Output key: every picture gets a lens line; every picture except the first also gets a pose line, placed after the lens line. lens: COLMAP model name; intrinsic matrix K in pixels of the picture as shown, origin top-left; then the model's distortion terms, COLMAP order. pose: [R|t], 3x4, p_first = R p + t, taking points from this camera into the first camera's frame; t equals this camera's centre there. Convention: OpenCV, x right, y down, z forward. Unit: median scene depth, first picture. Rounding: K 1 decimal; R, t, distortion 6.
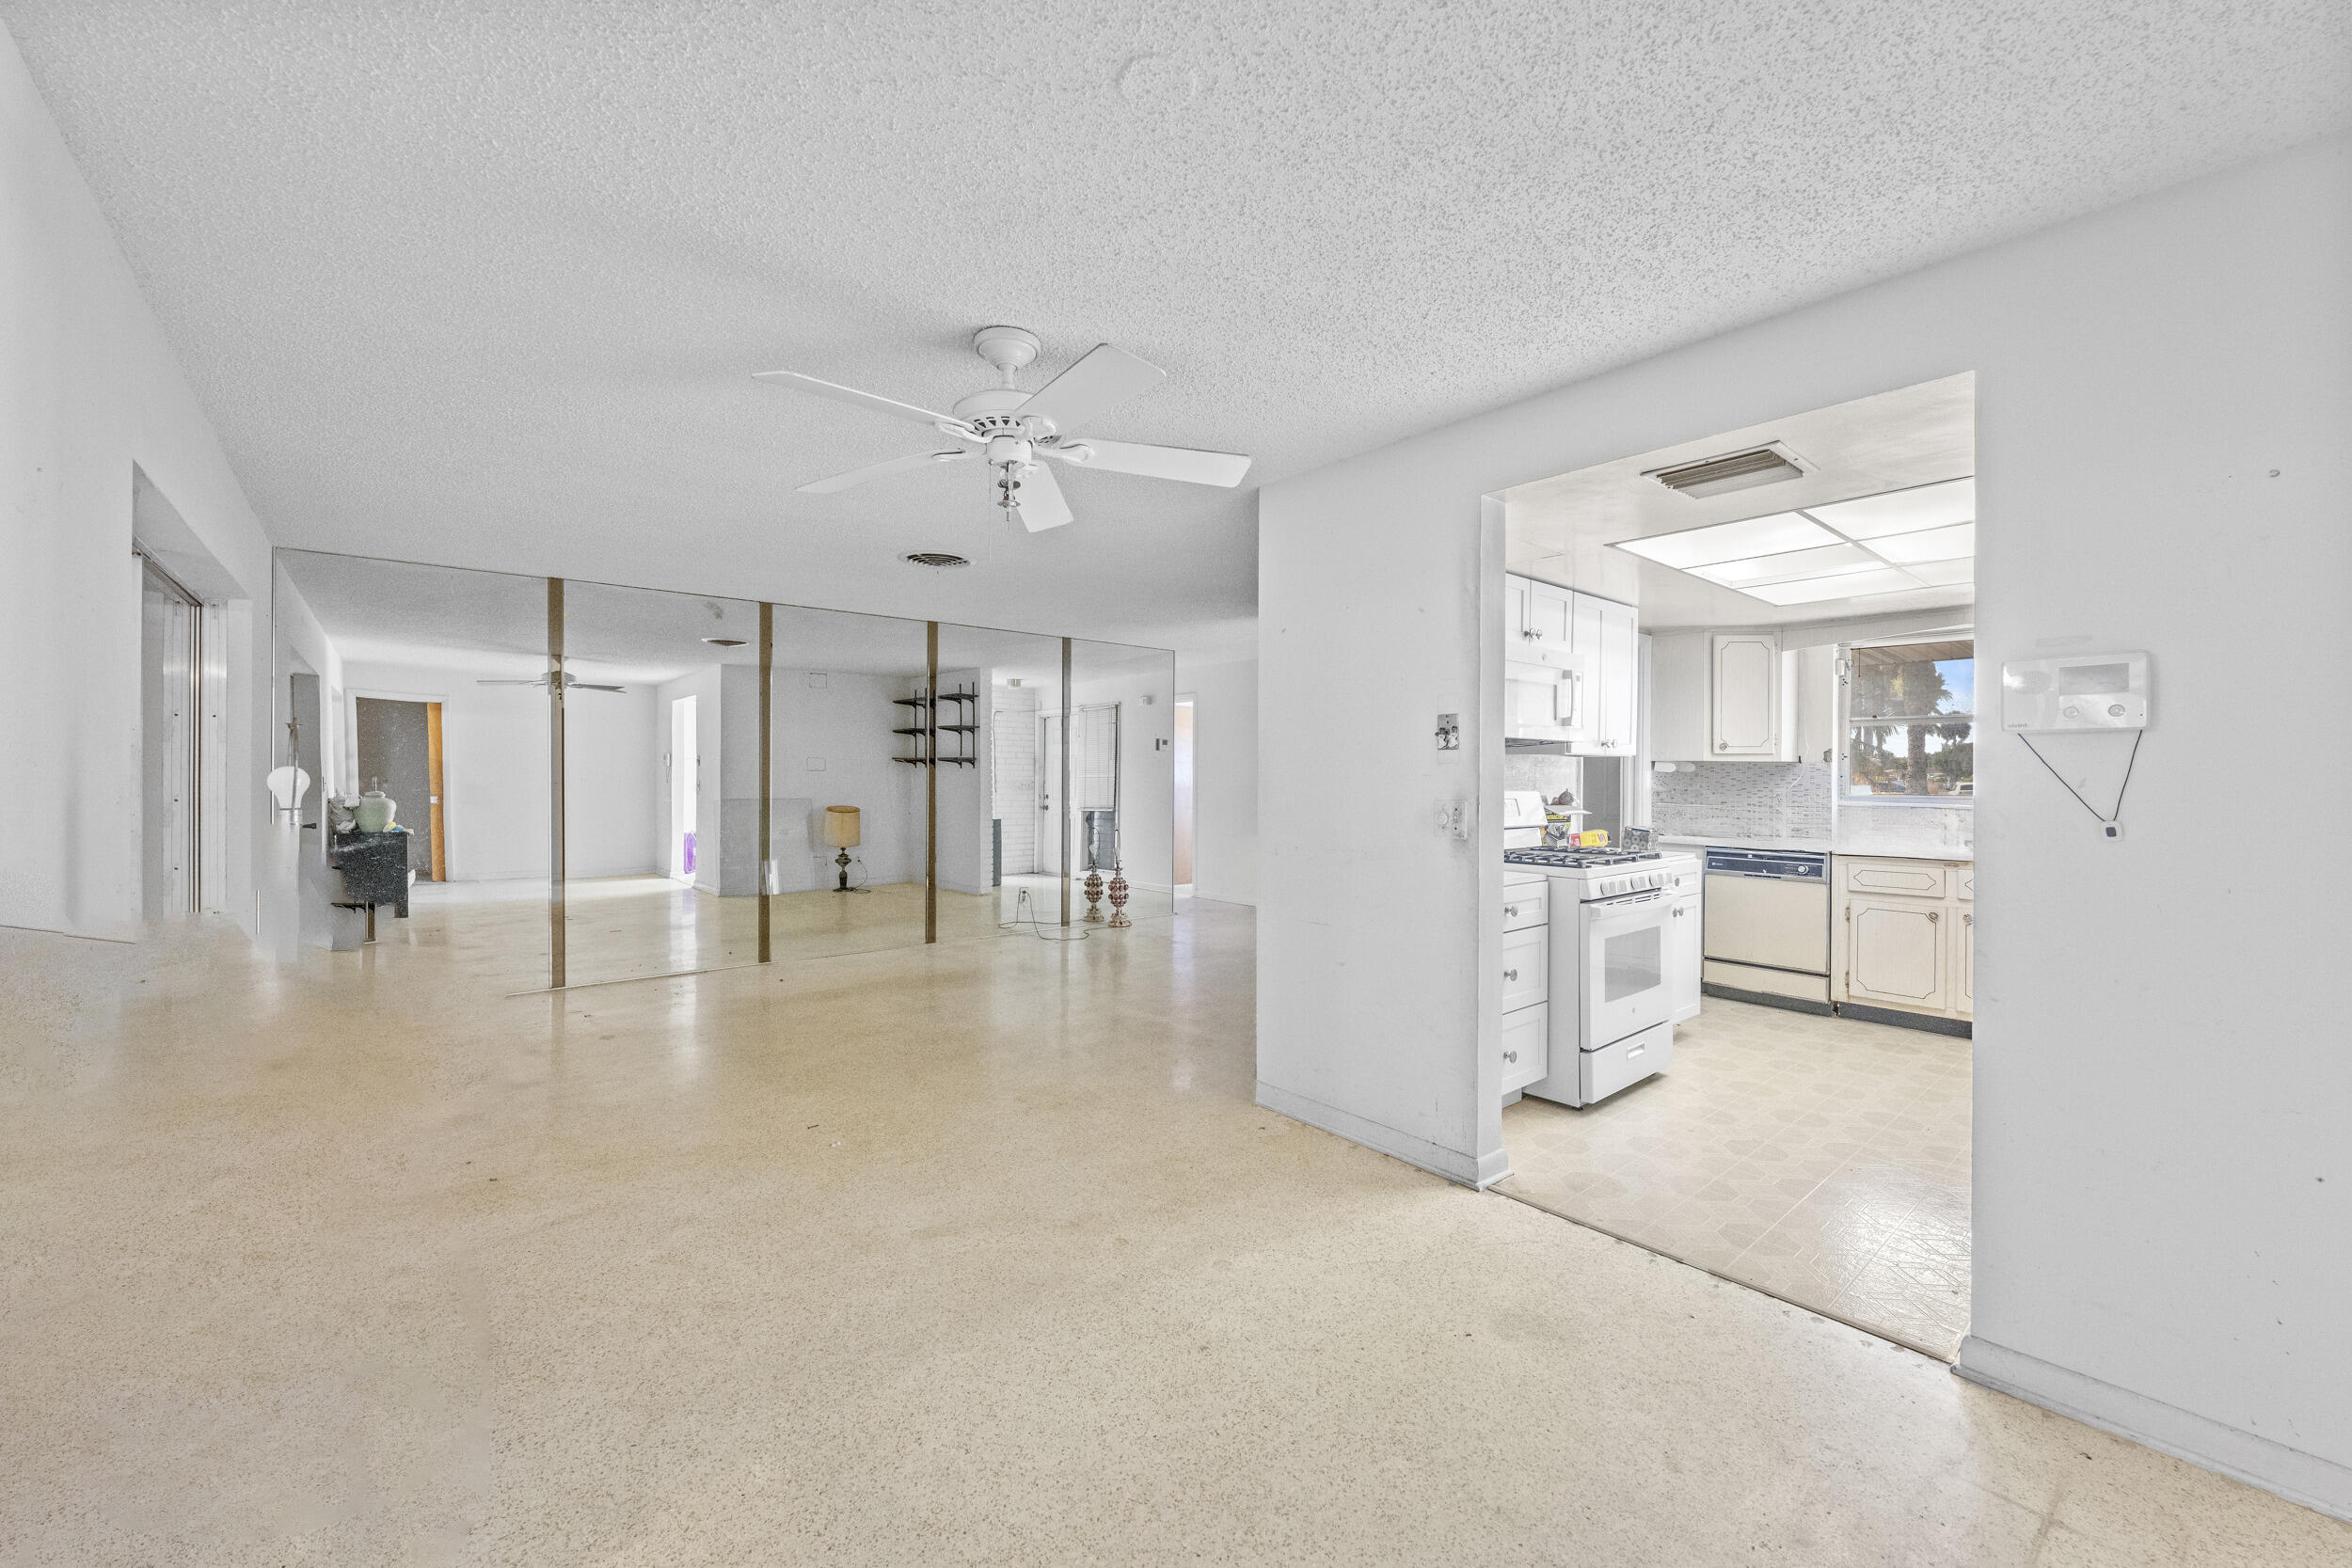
lens RADIAL K [[919.6, 0, 1177.6], [0, 919.6, 776.1], [0, 0, 1]] dist [-0.002402, -0.000056]
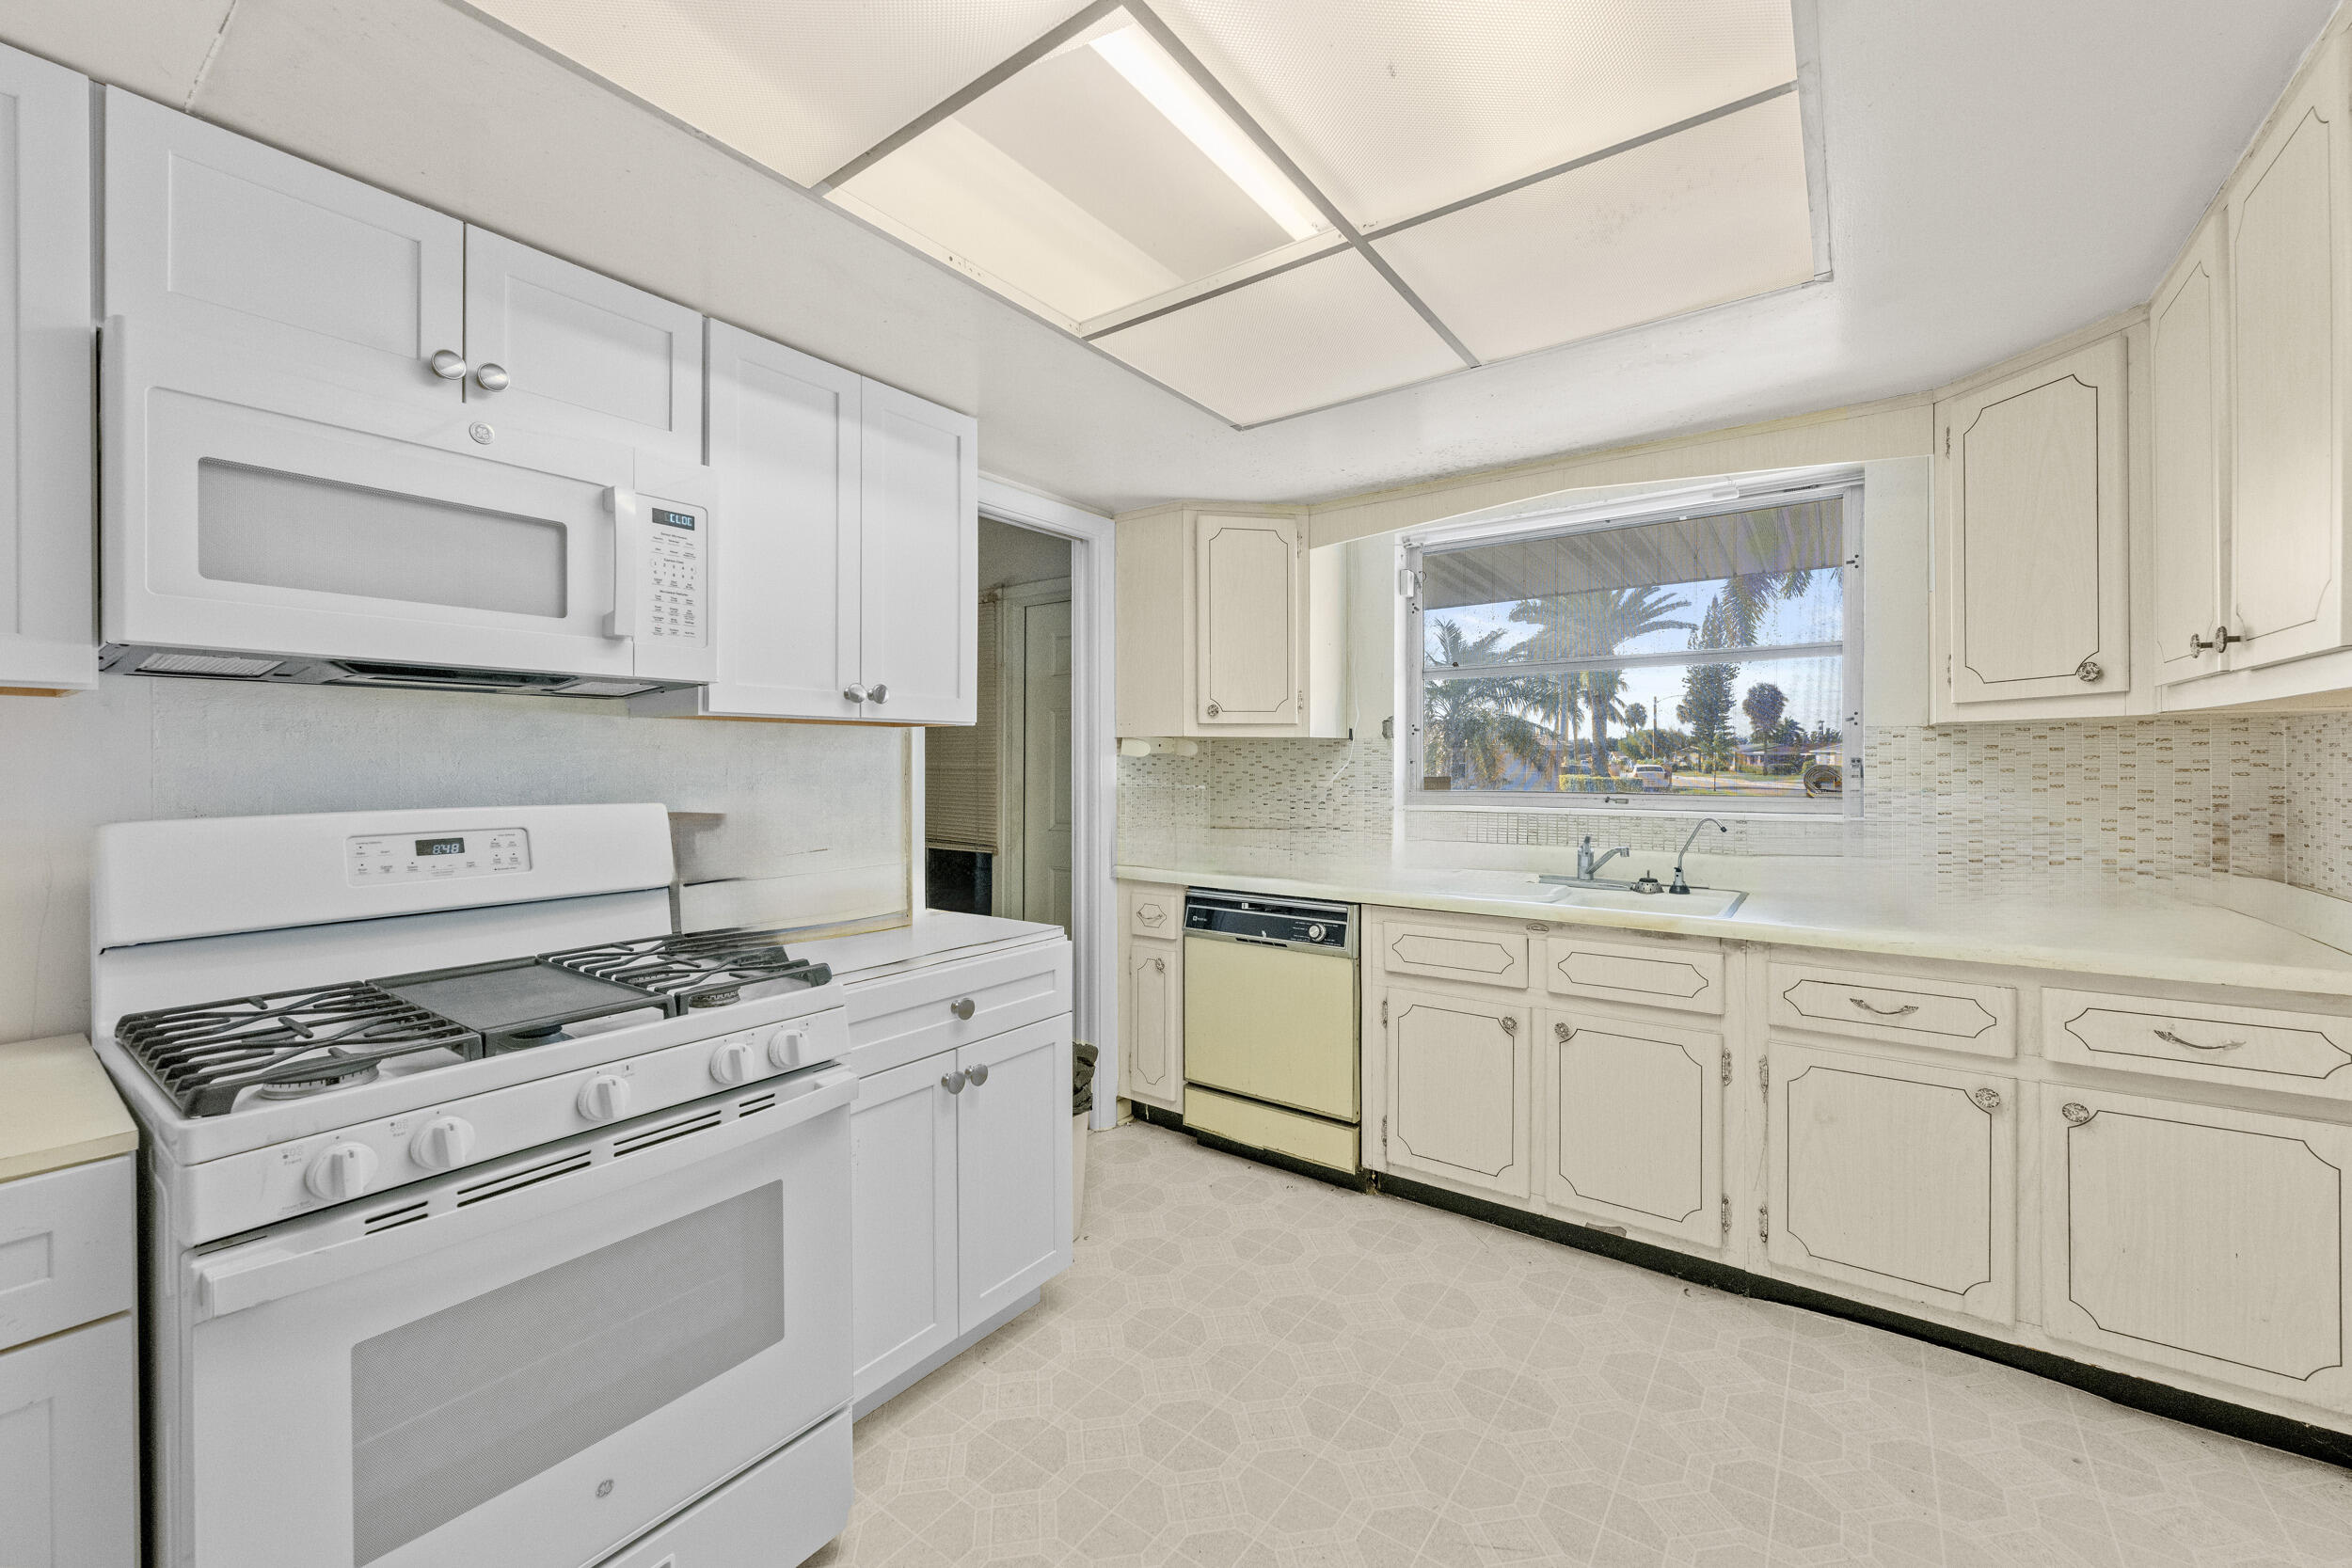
lens RADIAL K [[931.3, 0, 1170.2], [0, 931.3, 767.6], [0, 0, 1]] dist [0.000676, 0.000412]
pose [[0.971318, -0.008366, 0.237638, 0.464605], [0.007092, 0.999956, 0.006214, -0.000758], [-0.237680, -0.004351, 0.971334, 0.480638]]
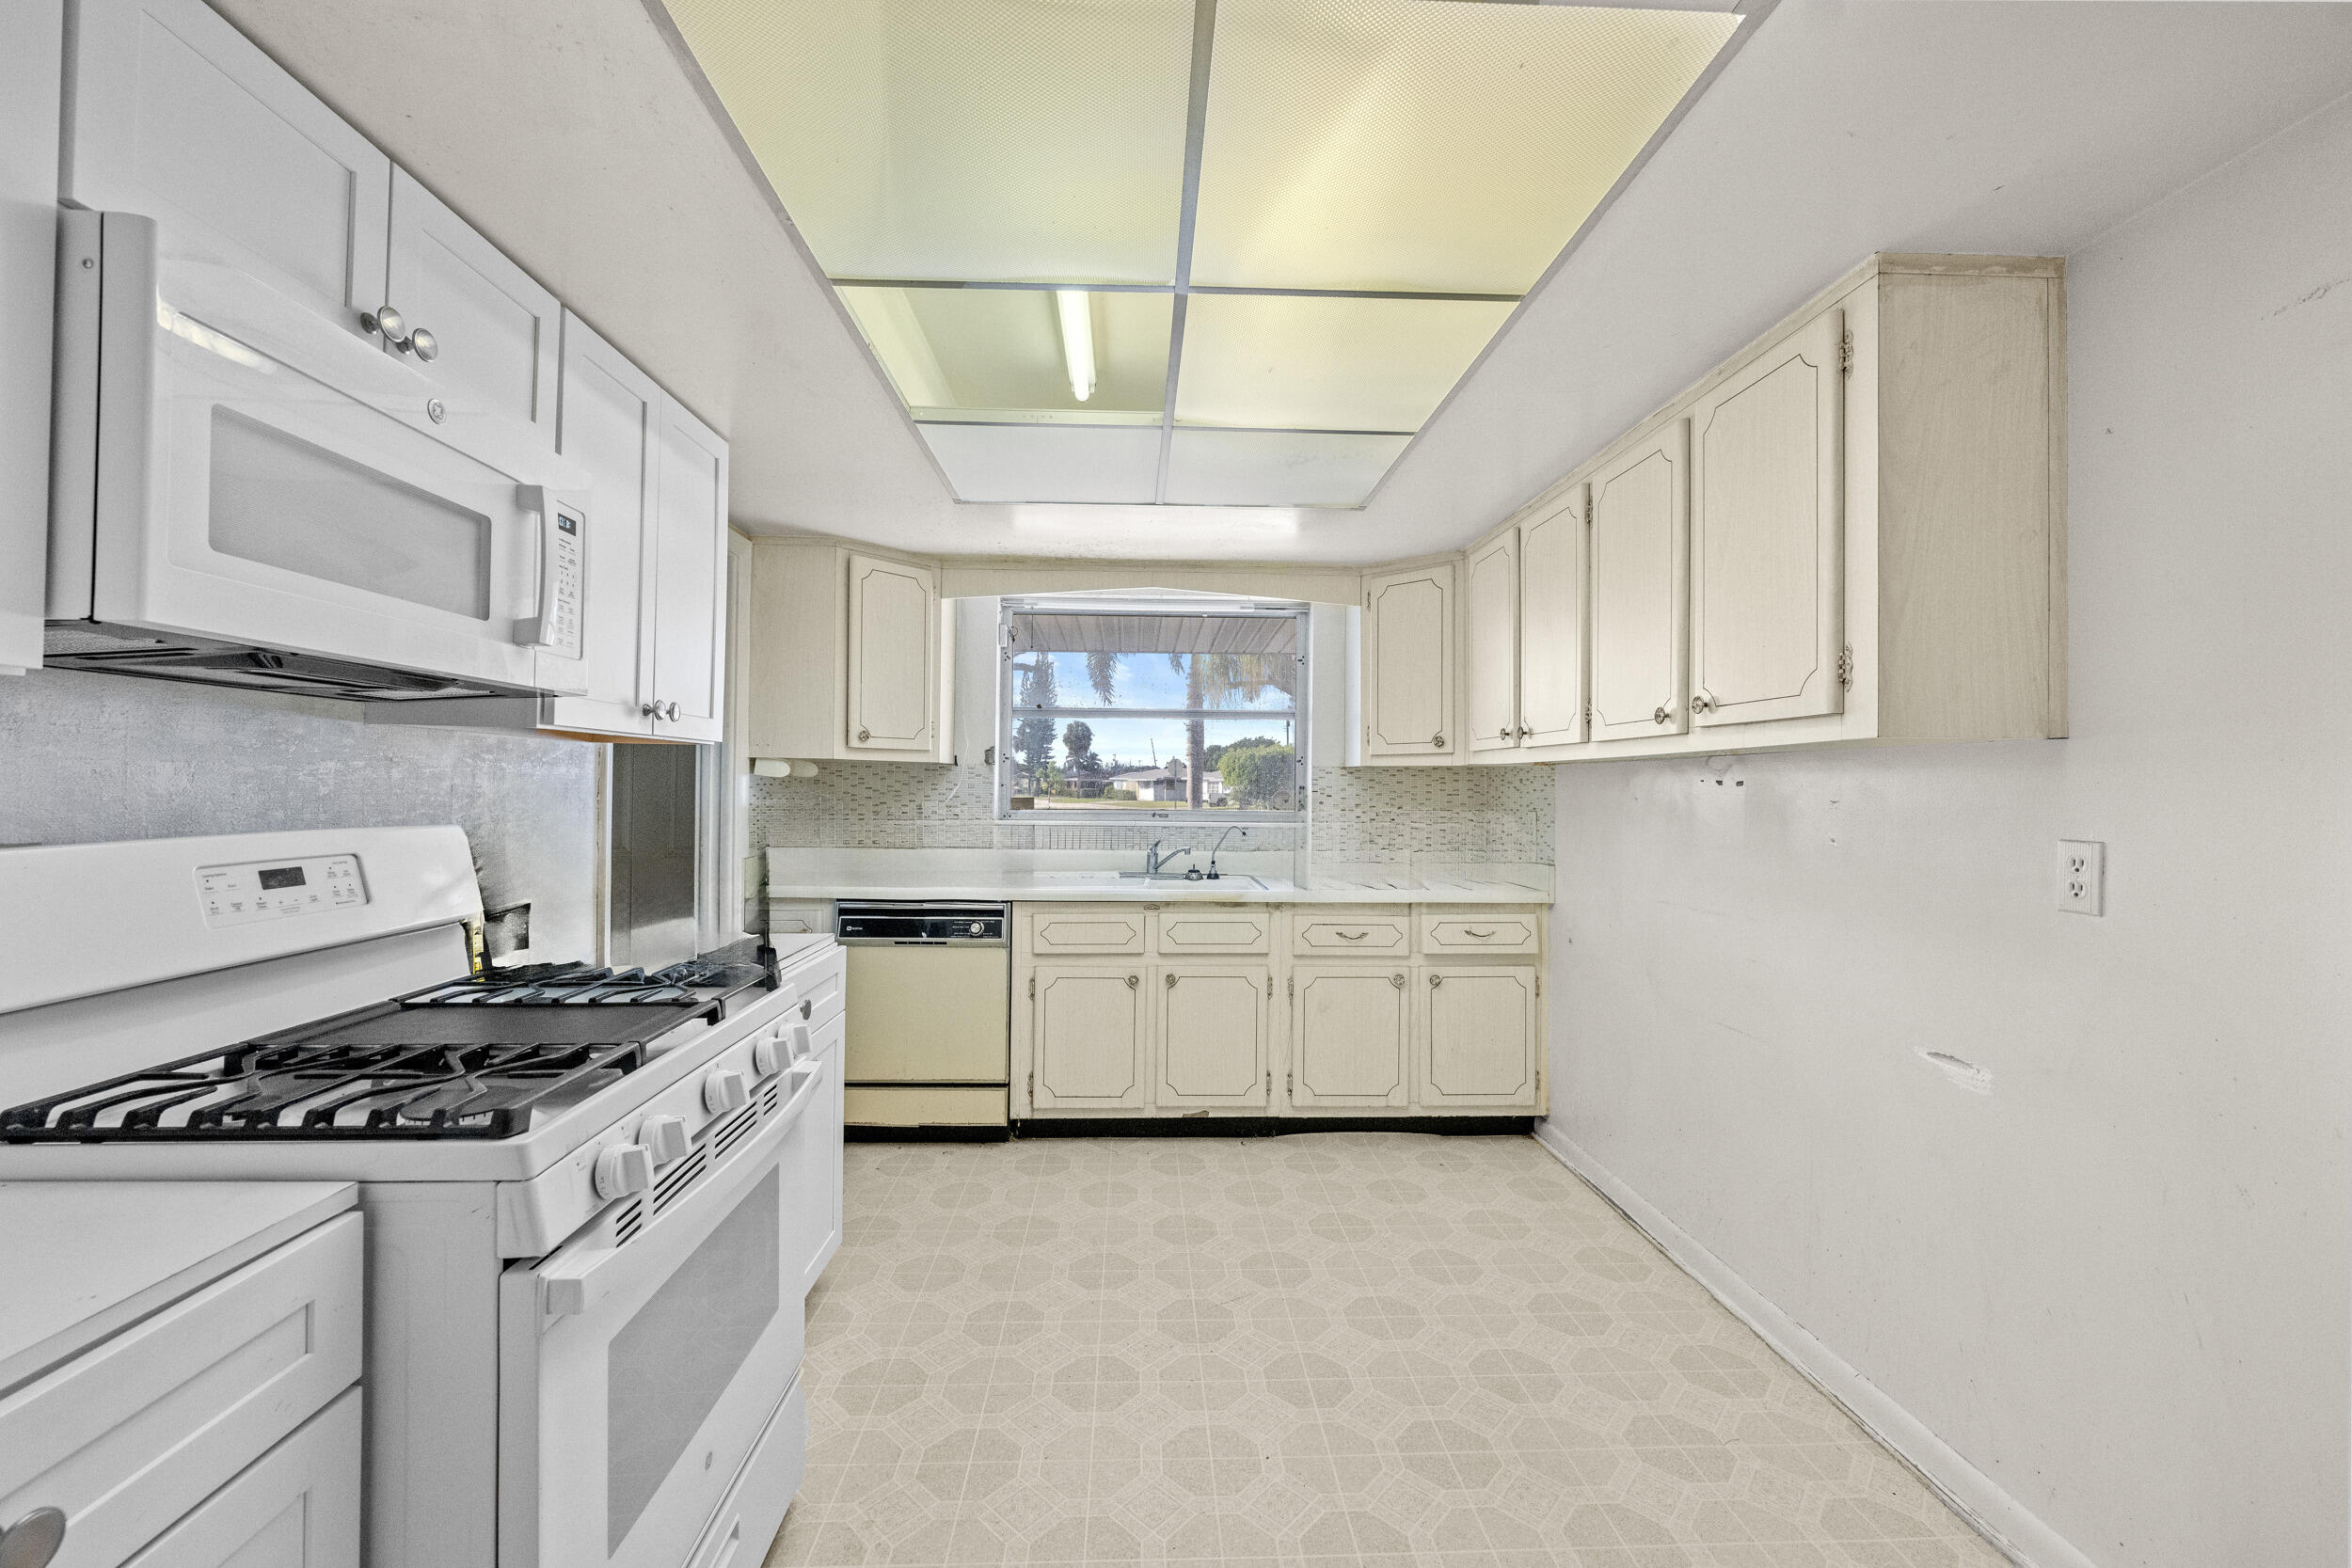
lens RADIAL K [[924.1, 0, 1163.8], [0, 924.1, 783.9], [0, 0, 1]] dist [0.011035, 0.000156]
pose [[0.617965, 0.003603, 0.786197, 0.246920], [-0.006218, 0.999981, 0.000304, -0.001637], [-0.786181, -0.005077, 0.617976, 0.491698]]
